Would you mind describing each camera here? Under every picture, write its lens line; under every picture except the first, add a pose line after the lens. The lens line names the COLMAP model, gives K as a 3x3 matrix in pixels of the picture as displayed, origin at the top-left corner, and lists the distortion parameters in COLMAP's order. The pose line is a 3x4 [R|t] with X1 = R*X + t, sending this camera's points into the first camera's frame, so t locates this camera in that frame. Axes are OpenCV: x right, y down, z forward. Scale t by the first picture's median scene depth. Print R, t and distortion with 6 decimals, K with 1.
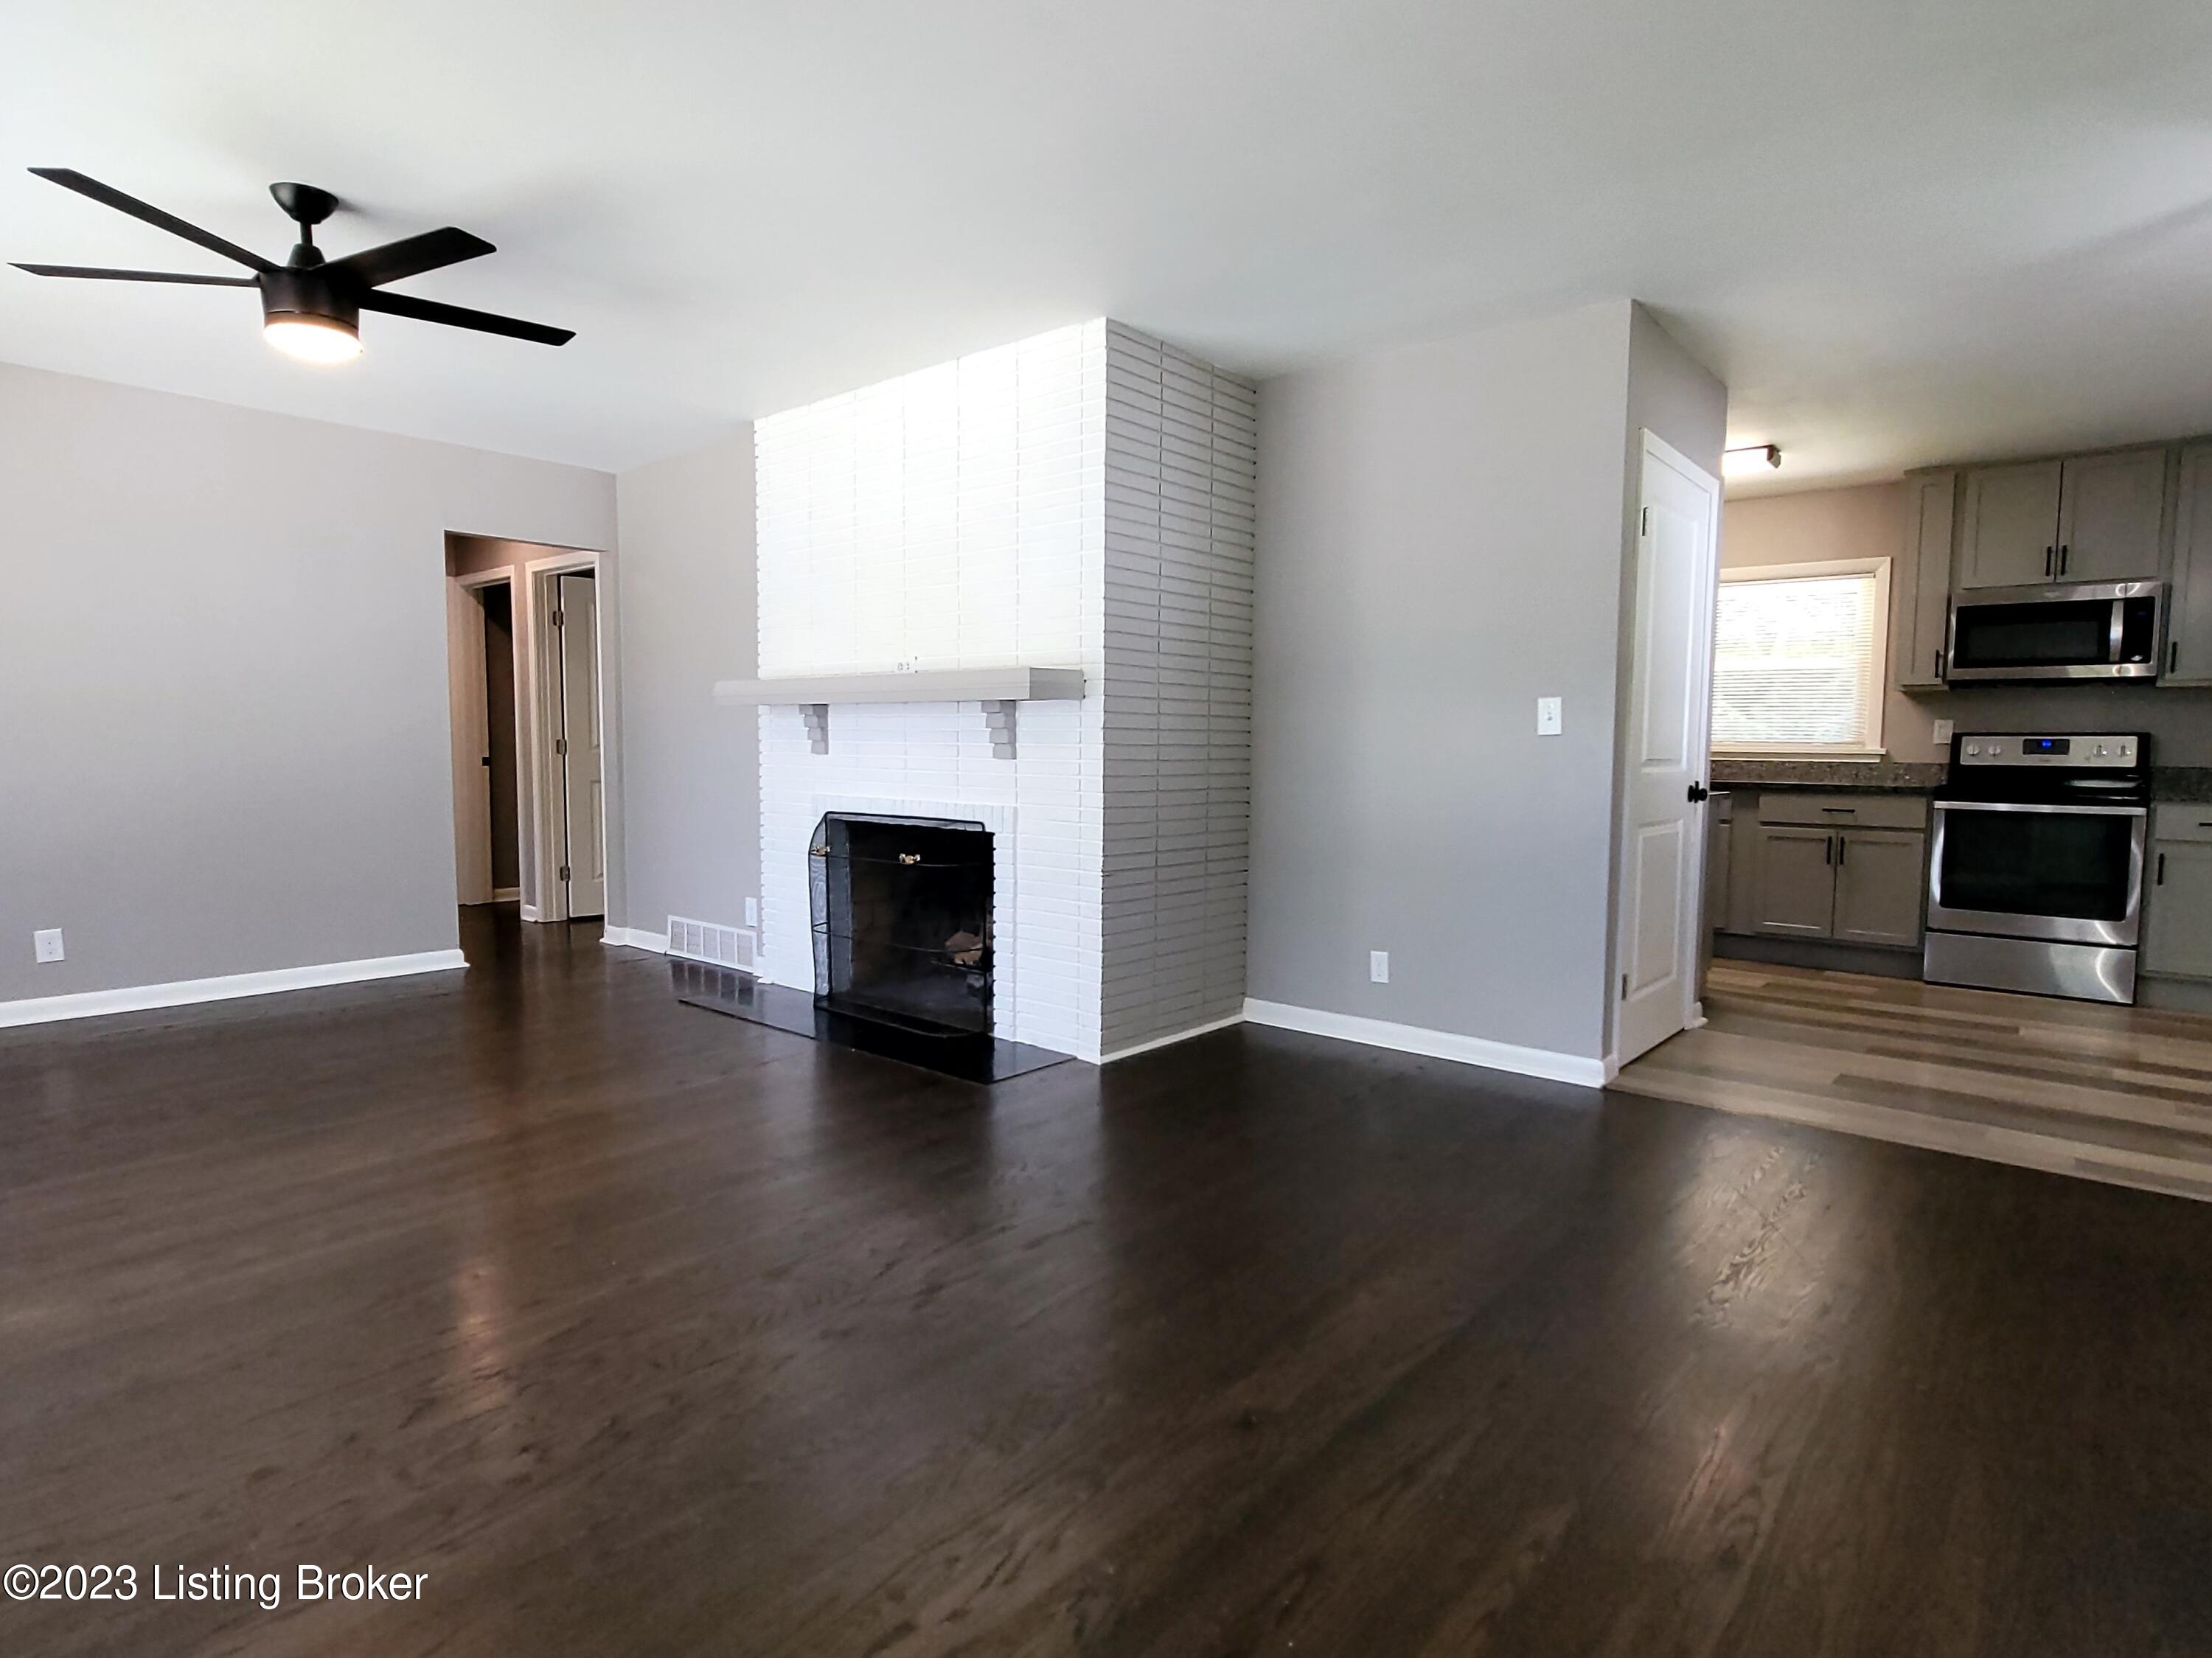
lens RADIAL K [[1131.1, 0, 1118.6], [0, 1131.1, 831.0], [0, 0, 1]] dist [0.000571, -0.003223]
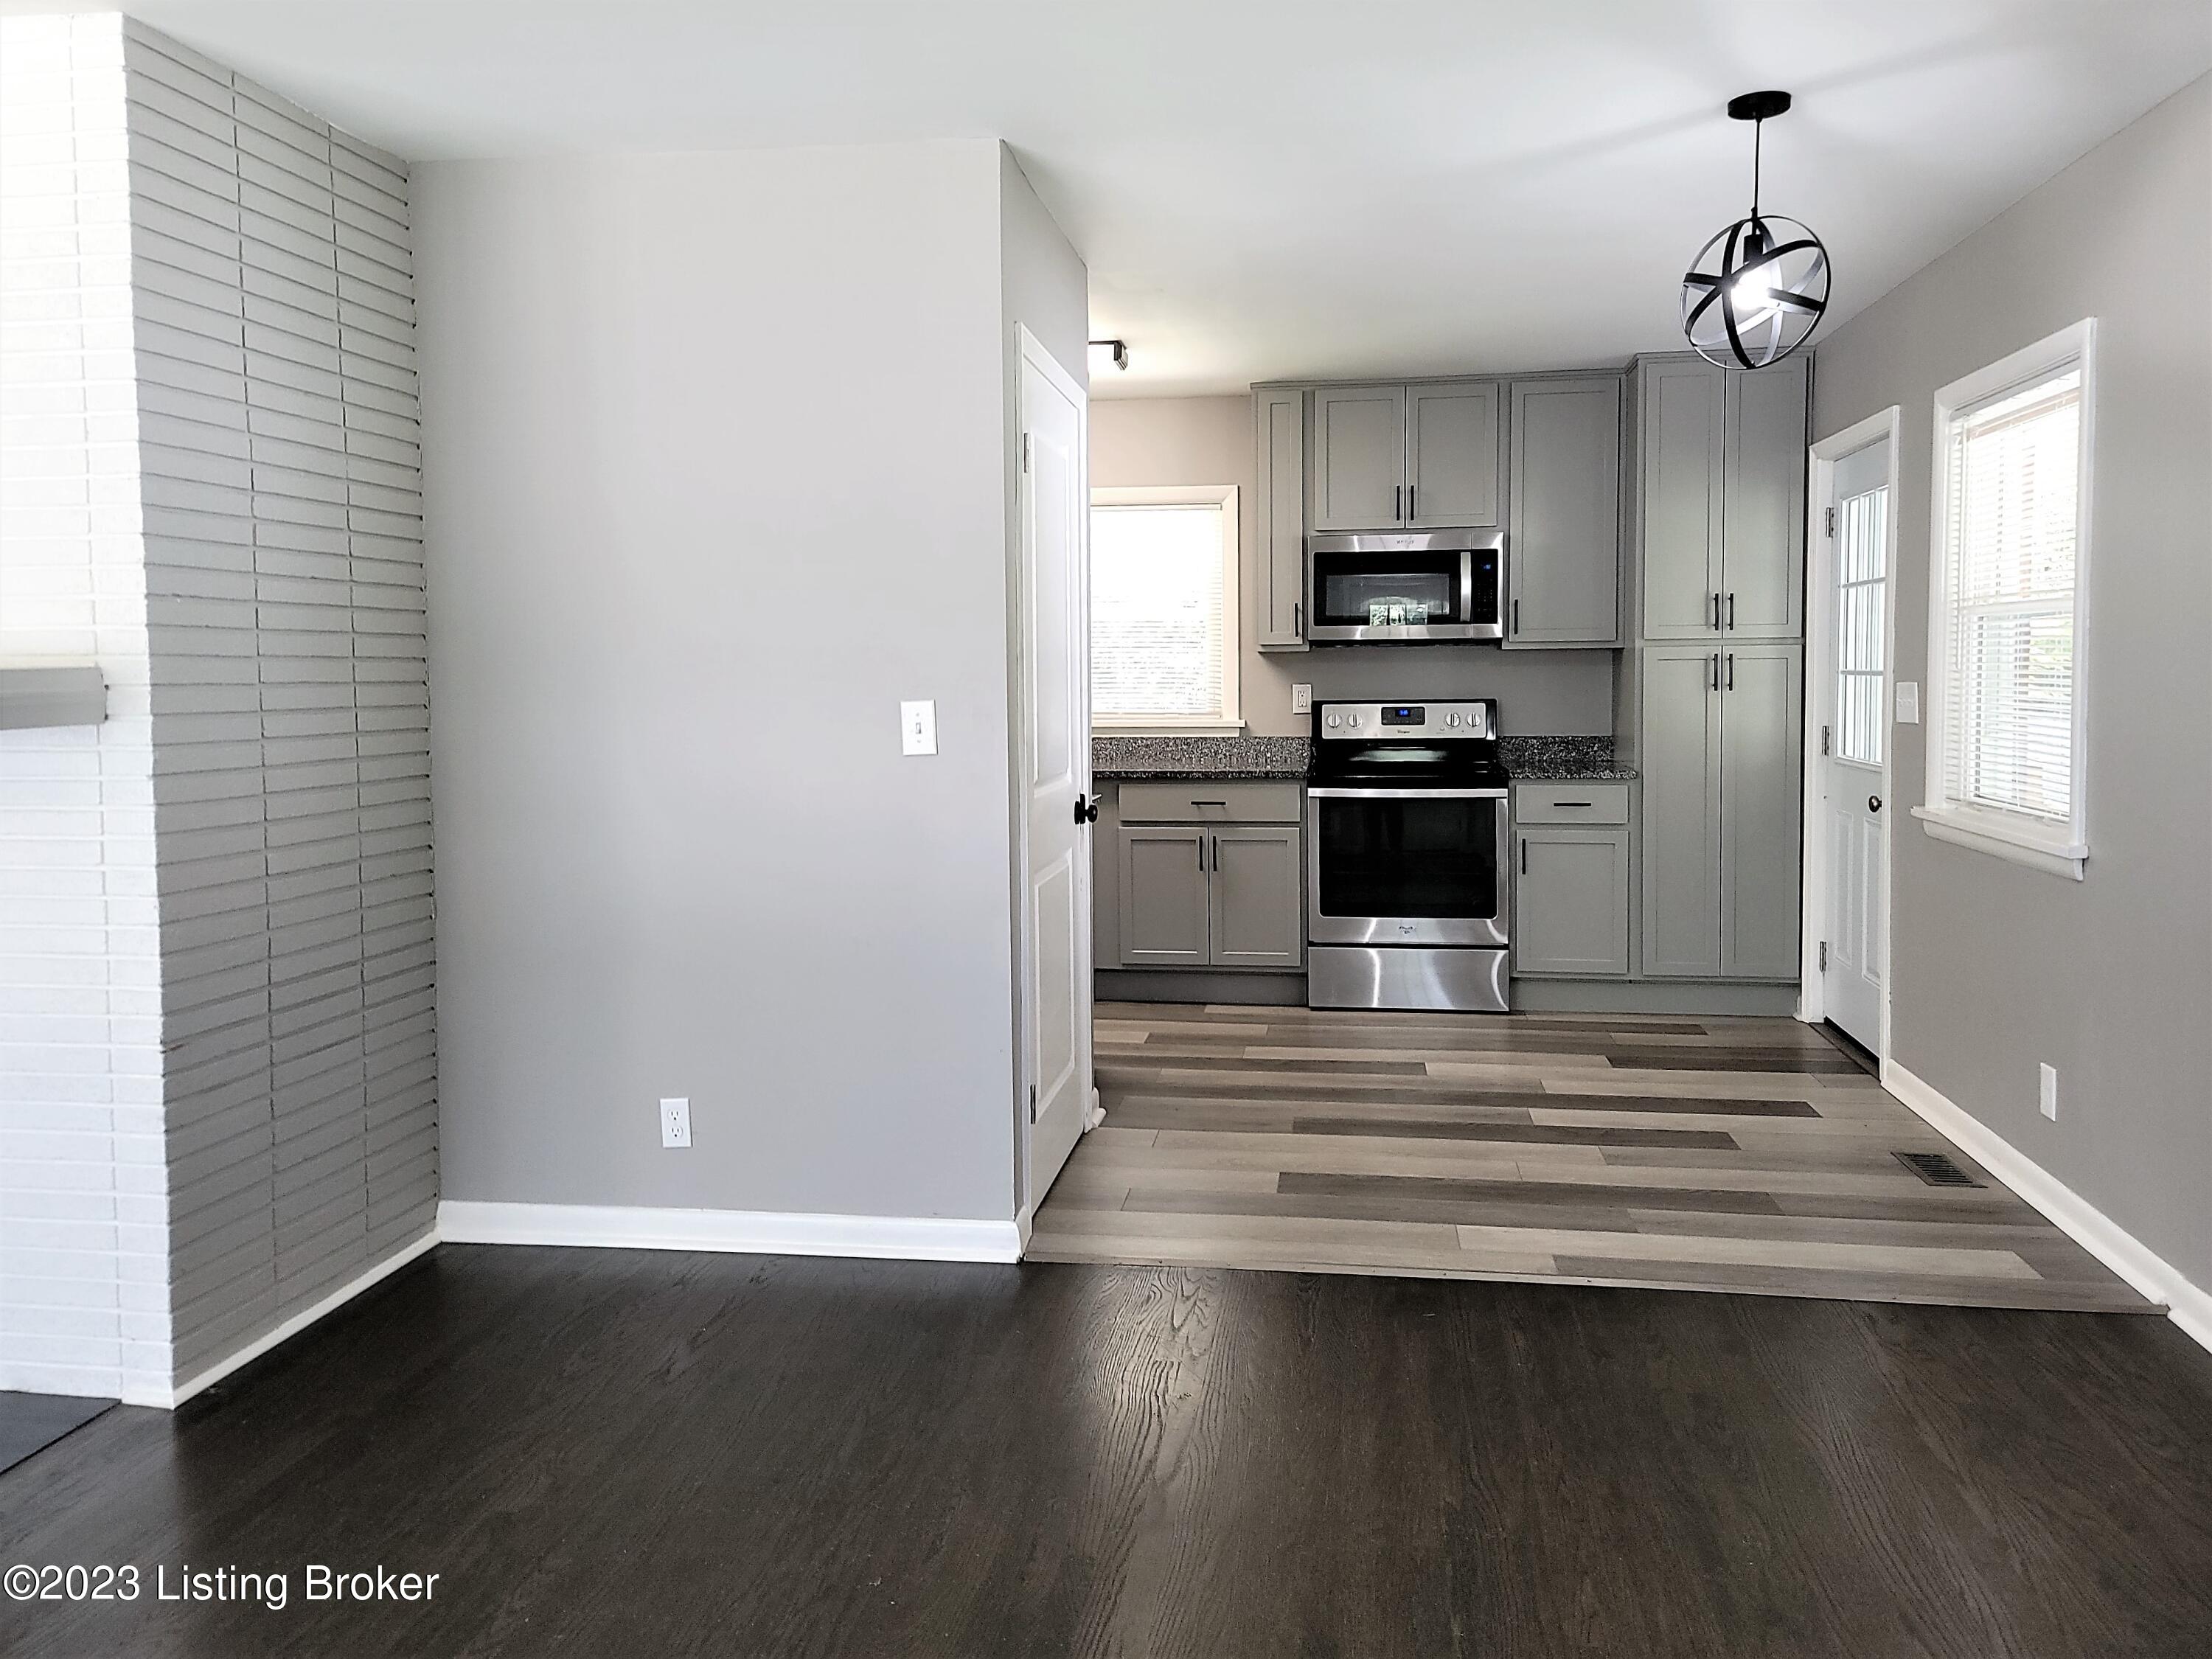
lens RADIAL K [[1626.3, 0, 1102.7], [0, 1626.3, 766.0], [0, 0, 1]] dist [0.041465, -0.034371]
pose [[0.852593, -0.044671, 0.520662, -0.030770], [0.060010, 0.998118, -0.012632, -0.051944], [-0.519118, 0.042015, 0.853669, 0.093730]]
